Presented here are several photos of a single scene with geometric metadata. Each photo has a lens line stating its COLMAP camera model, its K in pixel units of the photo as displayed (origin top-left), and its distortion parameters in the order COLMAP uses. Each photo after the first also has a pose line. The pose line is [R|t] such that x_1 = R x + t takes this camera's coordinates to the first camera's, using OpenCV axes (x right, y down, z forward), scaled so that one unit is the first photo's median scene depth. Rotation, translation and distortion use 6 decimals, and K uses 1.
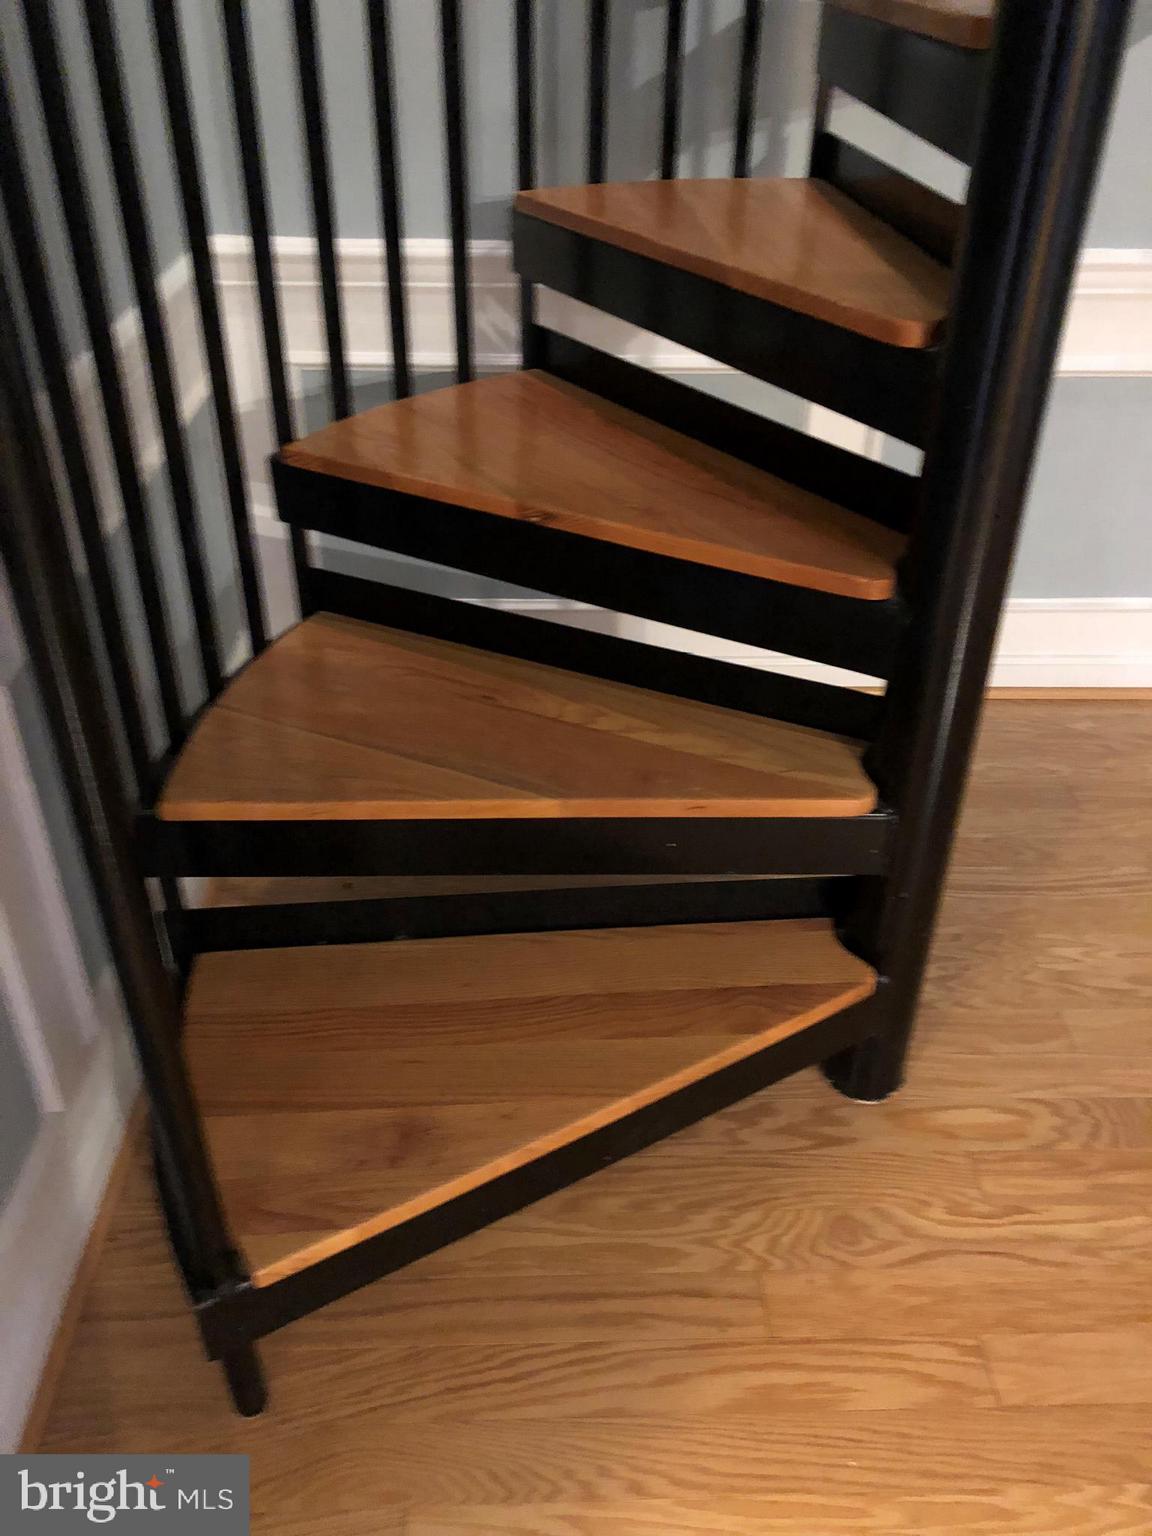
lens RADIAL K [[1255.6, 0, 579.3], [0, 1255.6, 742.6], [0, 0, 1]] dist [0.029980, -0.015937]
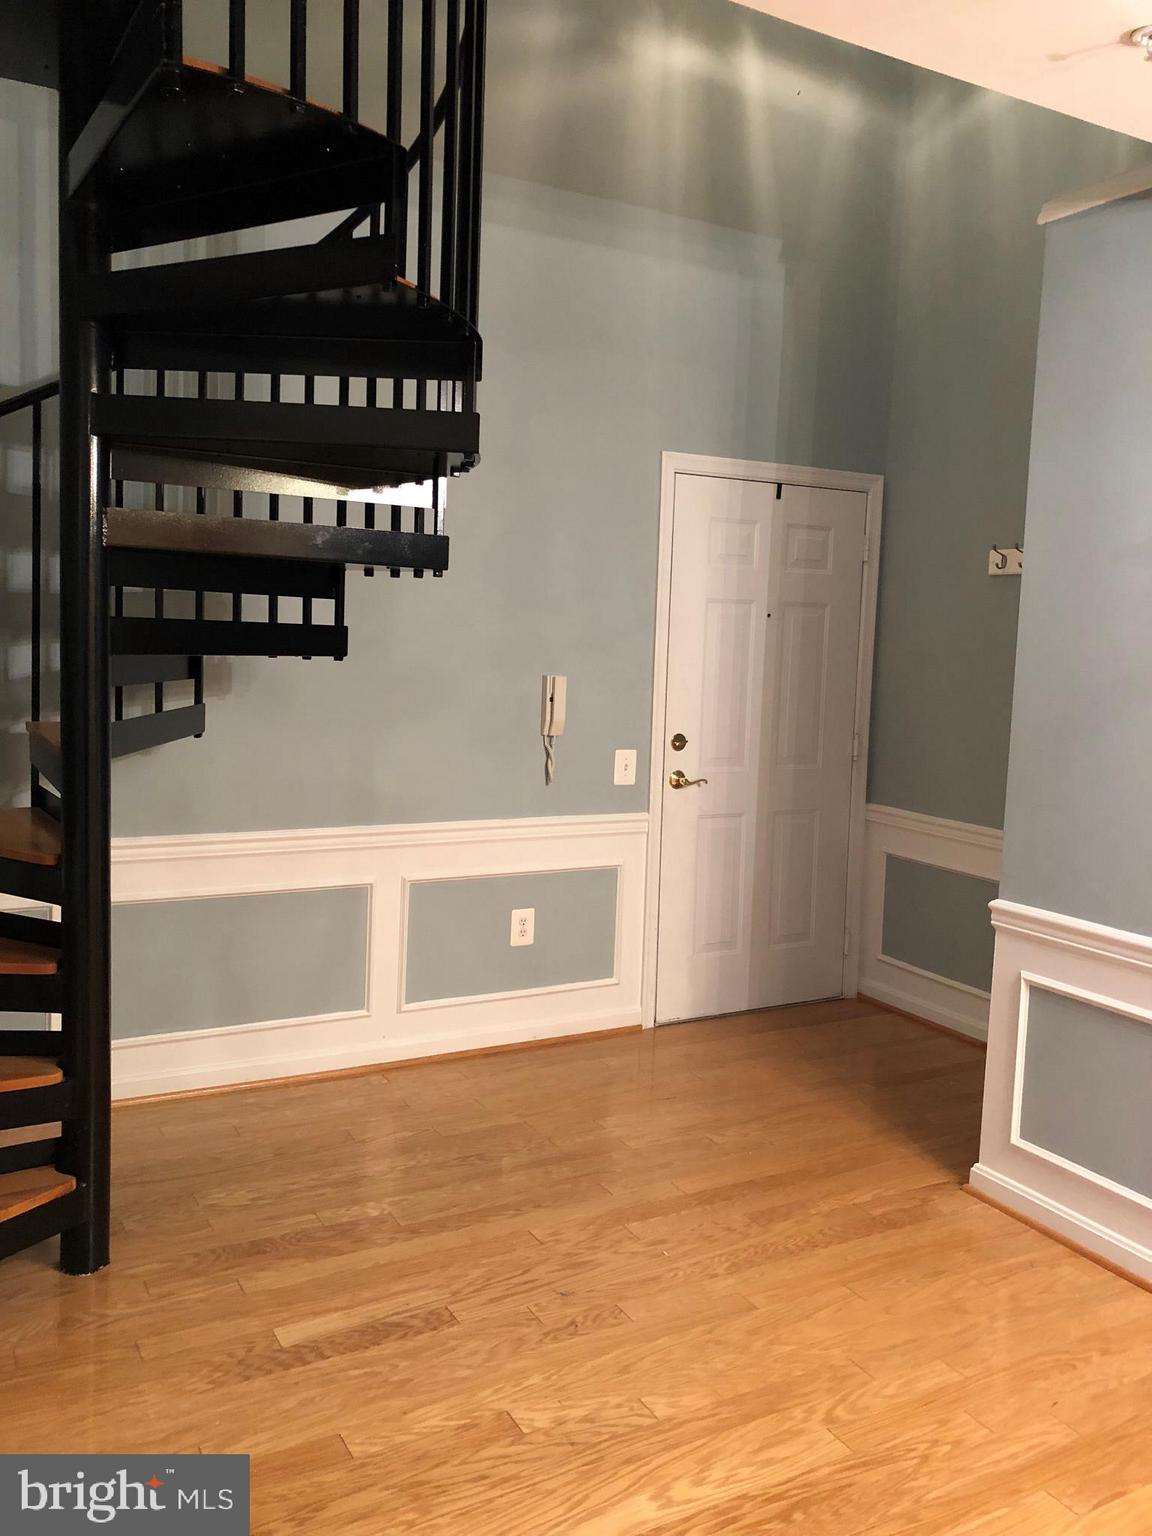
lens RADIAL K [[1255.6, 0, 581.2], [0, 1255.6, 741.0], [0, 0, 1]] dist [0.029980, -0.015937]
pose [[0.884076, -0.020061, 0.466912, 0.025864], [0.233954, 0.883877, -0.405003, 0.507728], [-0.404568, 0.467289, 0.786108, -1.040416]]
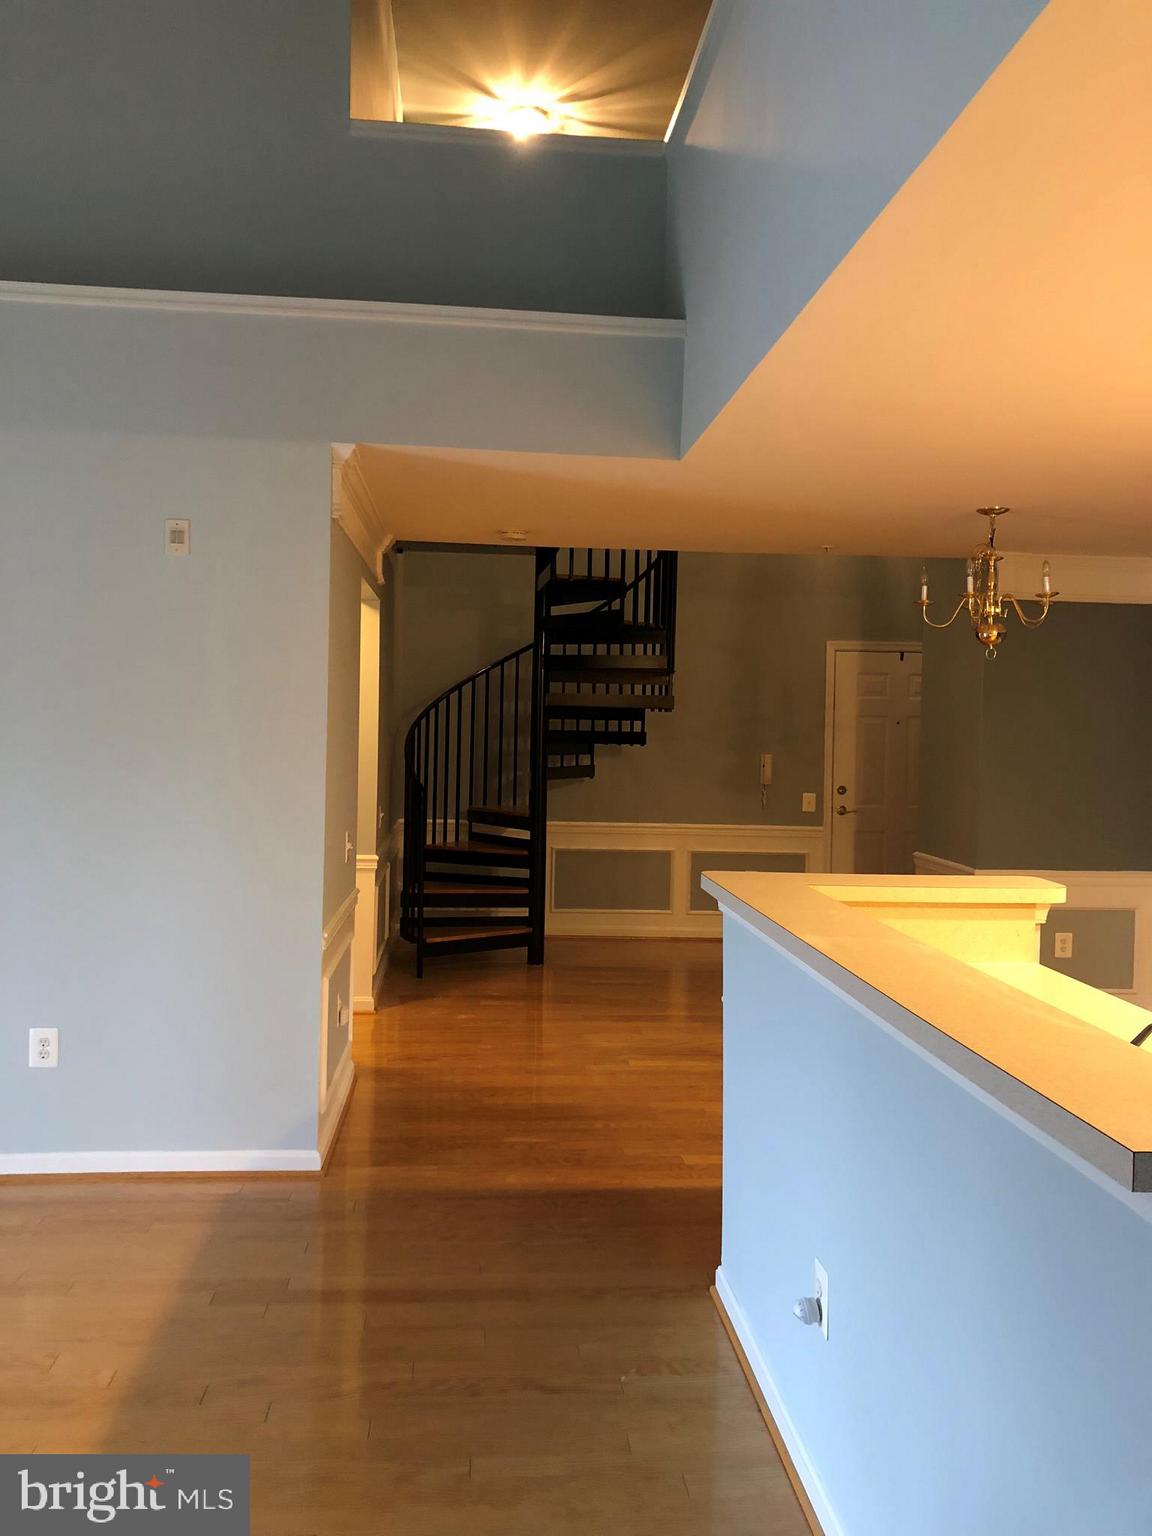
lens RADIAL K [[1257.7, 0, 576.4], [0, 1257.7, 755.8], [0, 0, 1]] dist [0.059339, 0.001639]
pose [[0.998406, 0.008400, 0.055804, 0.105622], [0.022152, 0.851152, -0.524452, 2.193737], [-0.051903, 0.524852, 0.849609, -3.662817]]
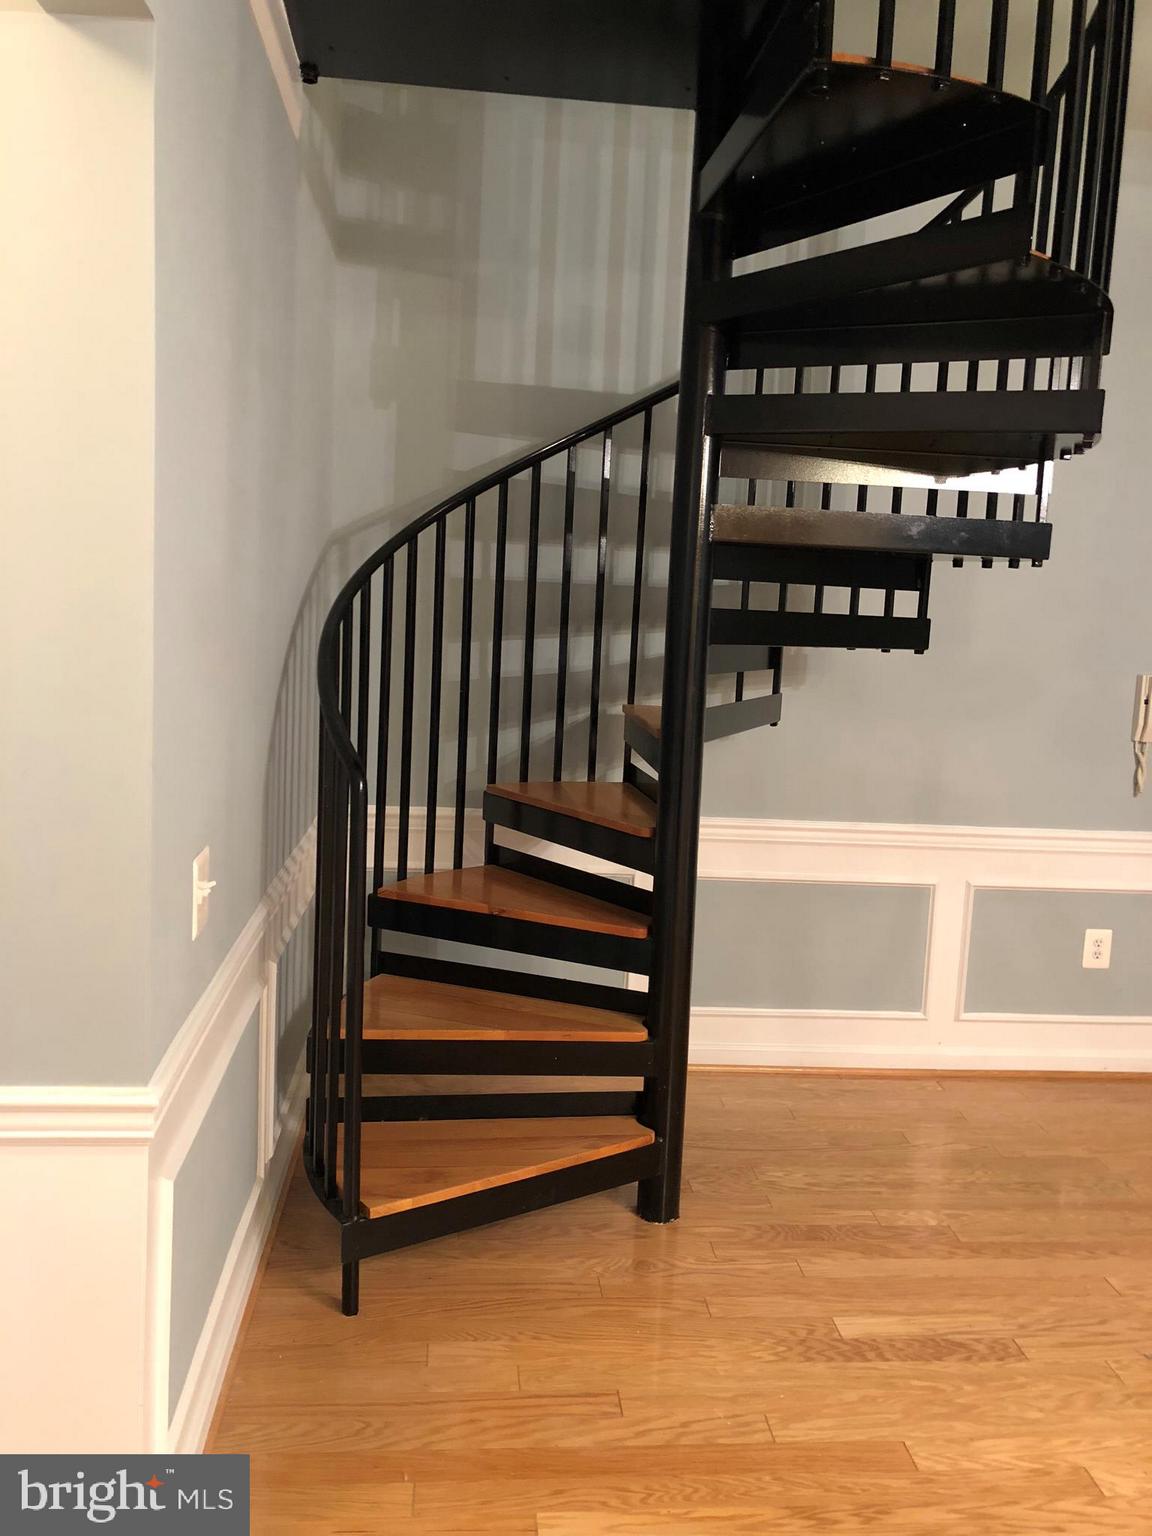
lens RADIAL K [[1255.6, 0, 581.5], [0, 1255.6, 741.7], [0, 0, 1]] dist [0.029980, -0.015937]
pose [[0.997279, 0.027724, 0.068307, -0.038885], [0.006080, 0.892496, -0.451014, 0.494940], [-0.073467, 0.450202, 0.889899, -1.011937]]
